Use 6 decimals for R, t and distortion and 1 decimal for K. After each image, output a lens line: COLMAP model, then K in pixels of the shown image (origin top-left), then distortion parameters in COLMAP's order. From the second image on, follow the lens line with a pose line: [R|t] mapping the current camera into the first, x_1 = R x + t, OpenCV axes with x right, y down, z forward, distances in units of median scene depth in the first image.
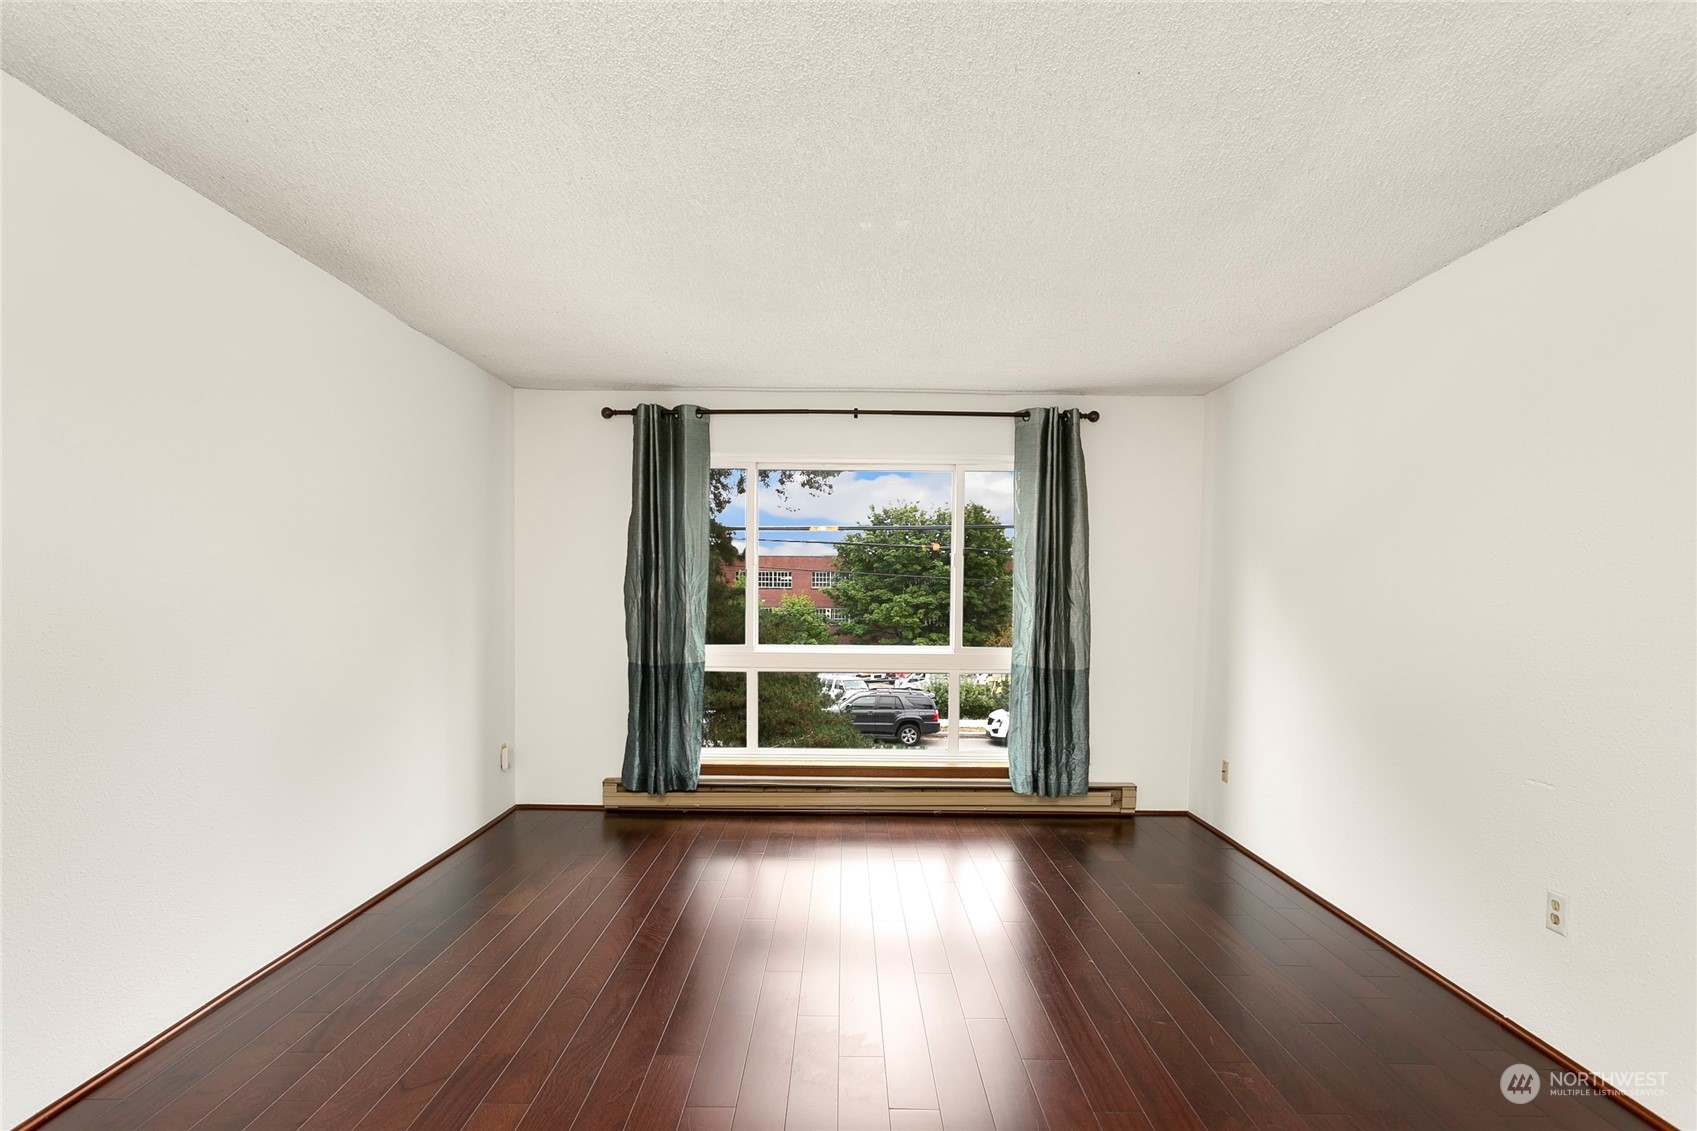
lens RADIAL K [[833.5, 0, 852.6], [0, 833.5, 643.2], [0, 0, 1]] dist [-0.001808, 0.000120]
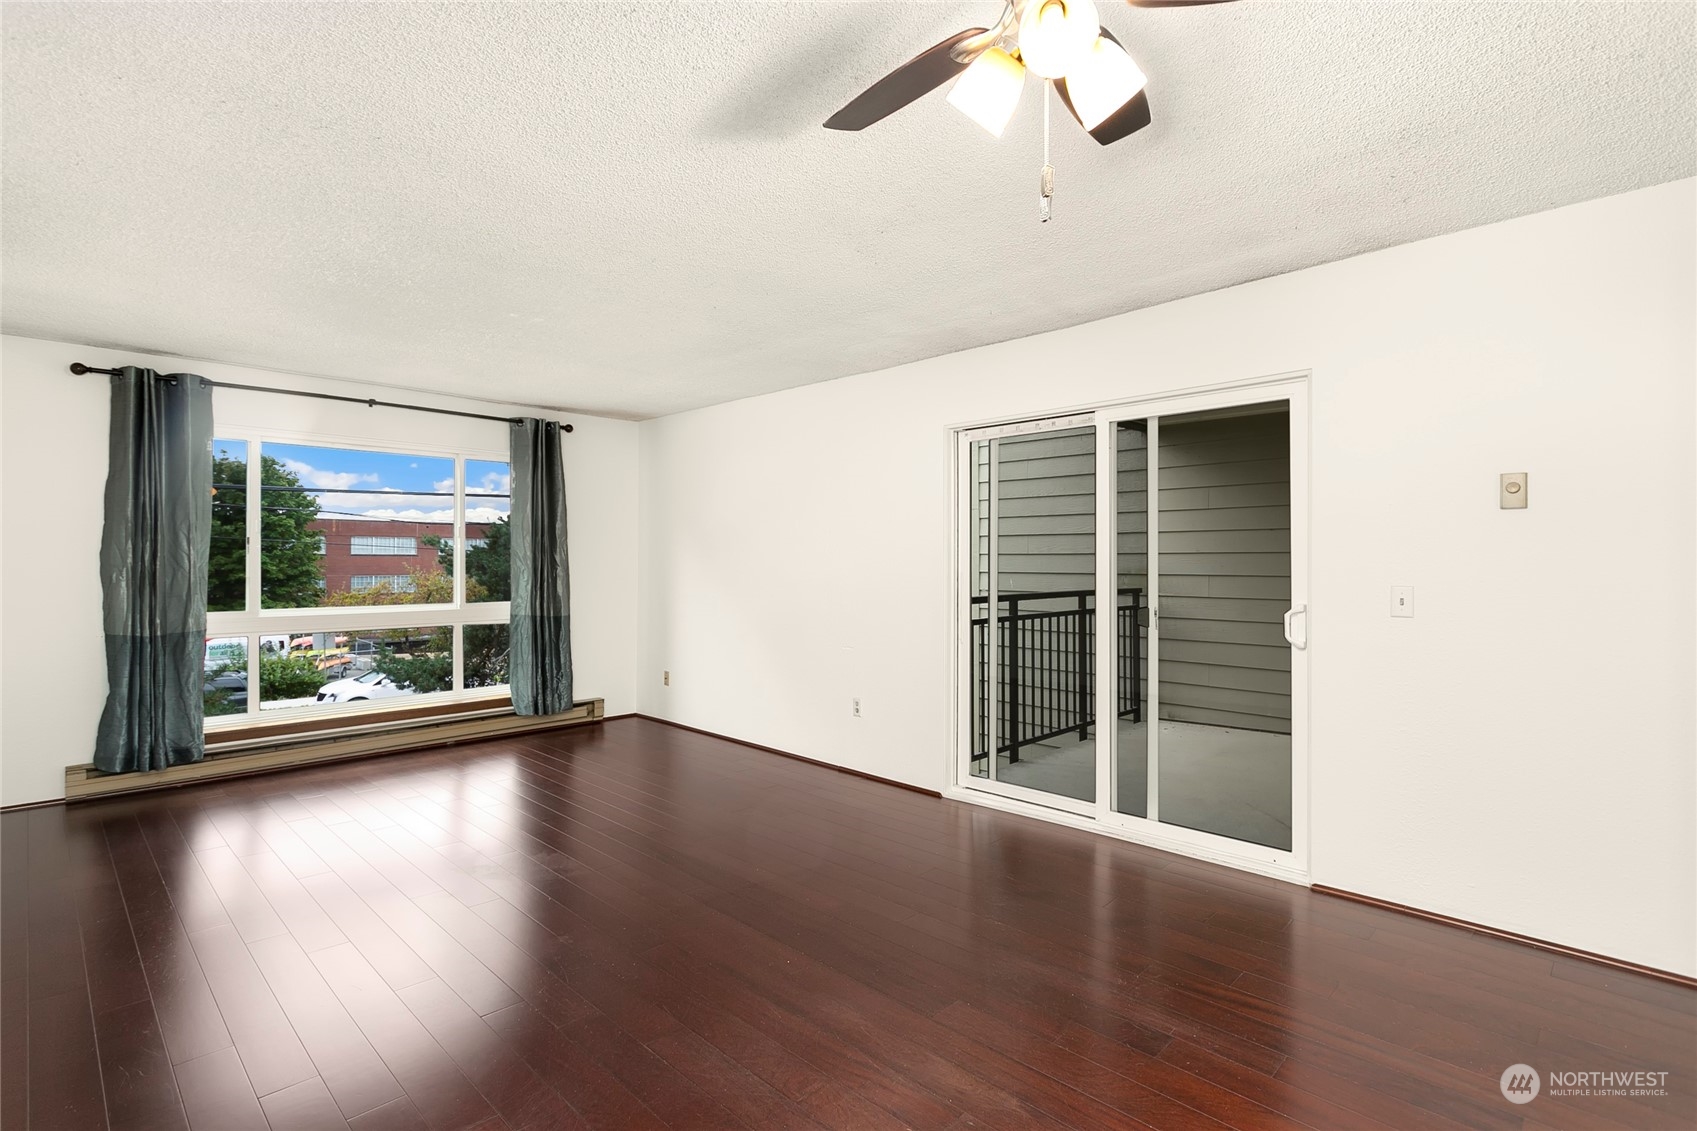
lens RADIAL K [[824.0, 0, 848.5], [0, 824.0, 565.5], [0, 0, 1]] dist [-0.001561, 0.000018]
pose [[0.697100, -0.012827, 0.716859, -0.350693], [0.047549, 0.998466, -0.028372, 0.010350], [-0.715396, 0.053864, 0.696640, -0.243405]]
